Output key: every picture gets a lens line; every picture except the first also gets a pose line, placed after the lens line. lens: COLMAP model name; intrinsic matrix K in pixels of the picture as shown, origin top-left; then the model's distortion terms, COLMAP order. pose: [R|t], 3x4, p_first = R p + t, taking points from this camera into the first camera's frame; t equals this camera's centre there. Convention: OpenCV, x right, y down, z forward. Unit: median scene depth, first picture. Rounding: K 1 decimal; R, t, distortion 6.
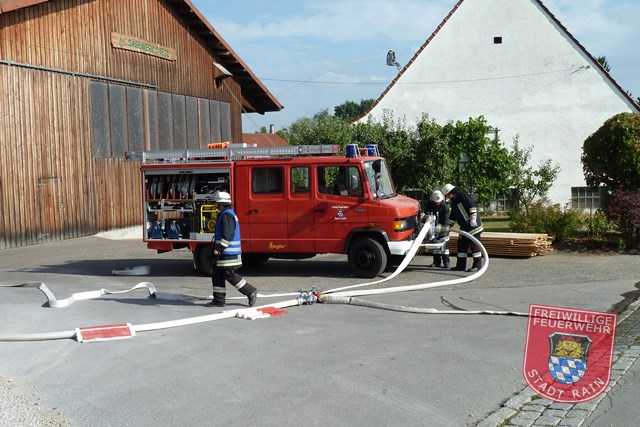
lens RADIAL K [[763.9, 0, 319.4], [0, 763.9, 209.6], [0, 0, 1]] dist [0.044993, 0.000000]
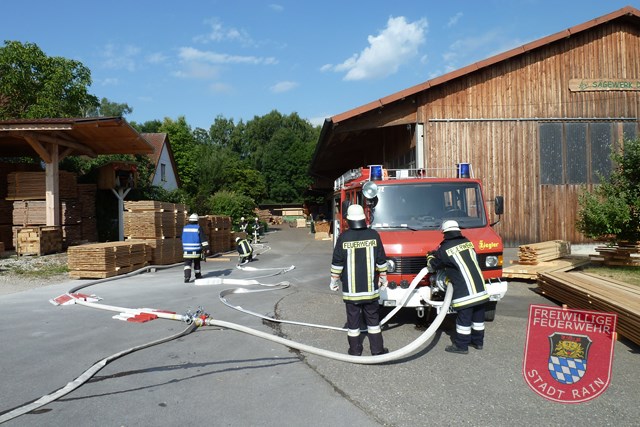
lens RADIAL K [[459.6, 0, 319.2], [0, 459.6, 213.9], [0, 0, 1]] dist [-0.008952, -0.003995]
pose [[0.375056, 0.034478, -0.926361, 0.263201], [-0.046606, 0.998746, 0.018303, -0.018709], [0.925830, 0.036309, 0.376192, 0.403995]]
